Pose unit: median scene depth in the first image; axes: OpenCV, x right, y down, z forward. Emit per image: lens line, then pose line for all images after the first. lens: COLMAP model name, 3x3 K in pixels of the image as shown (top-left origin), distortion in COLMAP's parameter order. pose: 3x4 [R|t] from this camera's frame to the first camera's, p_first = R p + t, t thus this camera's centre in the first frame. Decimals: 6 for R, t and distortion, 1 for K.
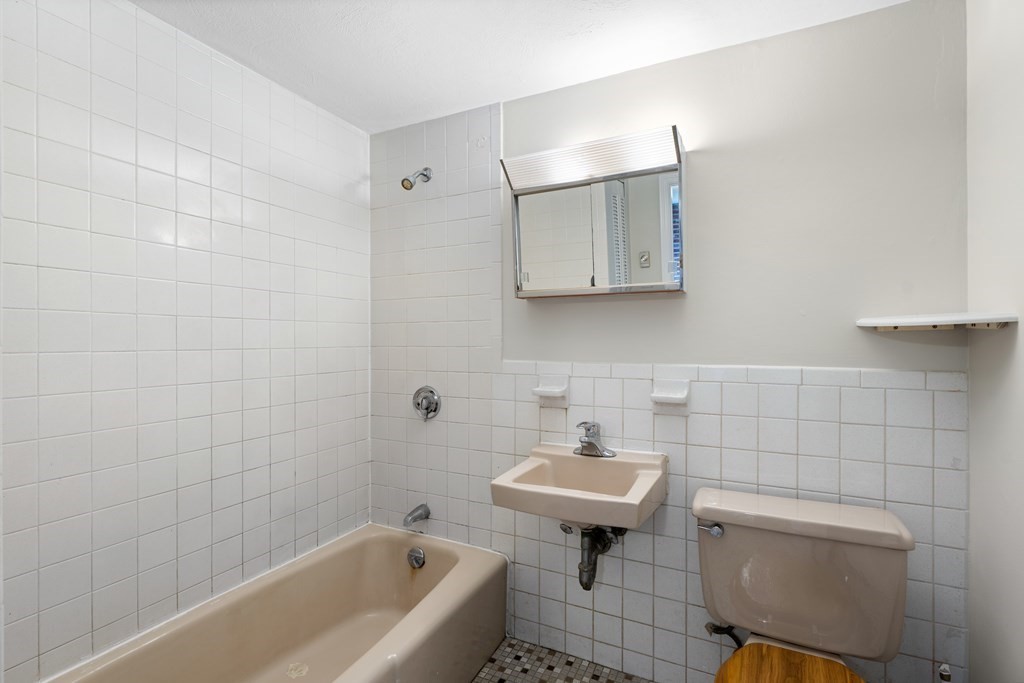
lens RADIAL K [[461.1, 0, 509.3], [0, 461.1, 341.8], [0, 0, 1]] dist [-0.011116, 0.006708]
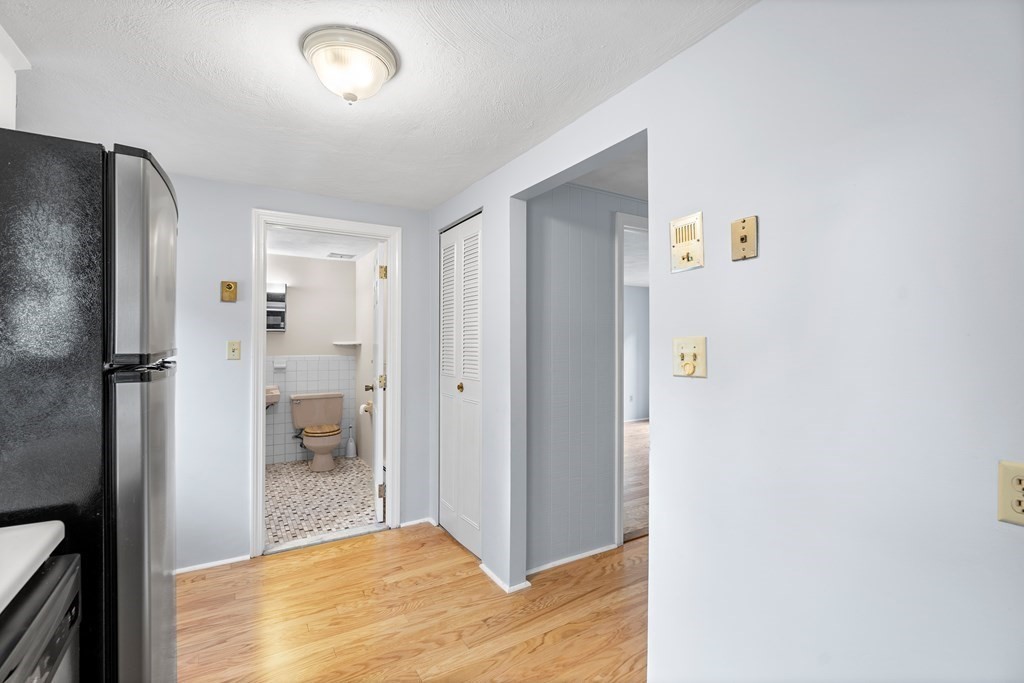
lens RADIAL K [[463.0, 0, 506.8], [0, 463.0, 342.9], [0, 0, 1]] dist [-0.000911, 0.000538]
pose [[0.539631, 0.002383, 0.841898, -1.317498], [-0.004545, 0.999990, 0.000083, -0.039905], [-0.841890, -0.003871, 0.539636, -1.775785]]
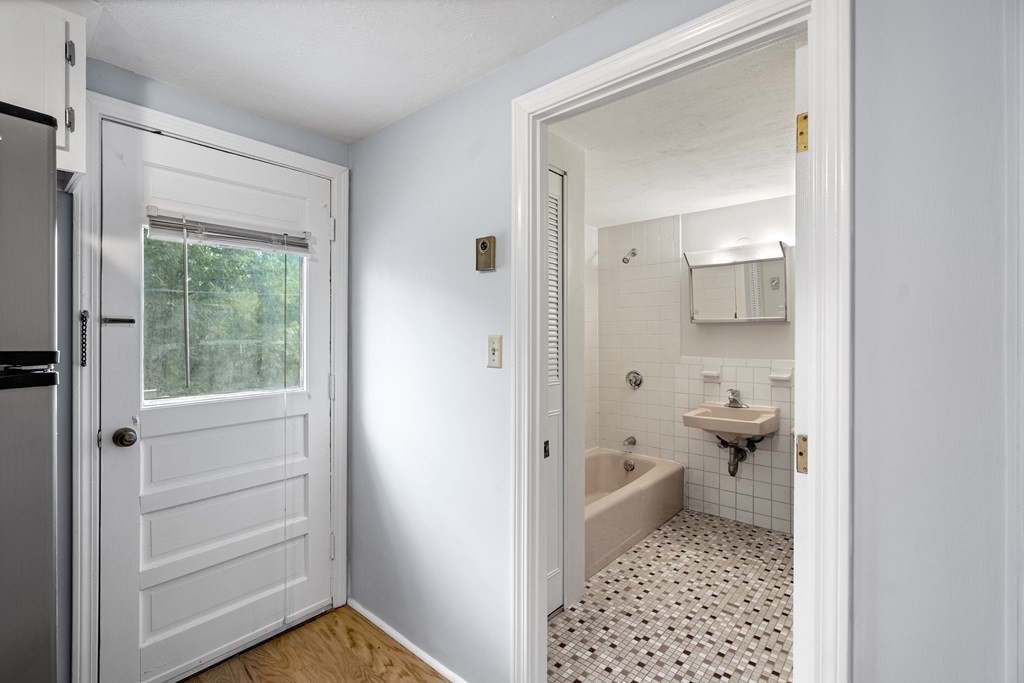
lens RADIAL K [[460.5, 0, 511.5], [0, 460.5, 337.3], [0, 0, 1]] dist [-0.003642, -0.000079]
pose [[0.965901, -0.000740, -0.258910, -0.211689], [0.000502, 0.999999, -0.000985, -0.038014], [0.258911, 0.000821, 0.965901, -1.029002]]
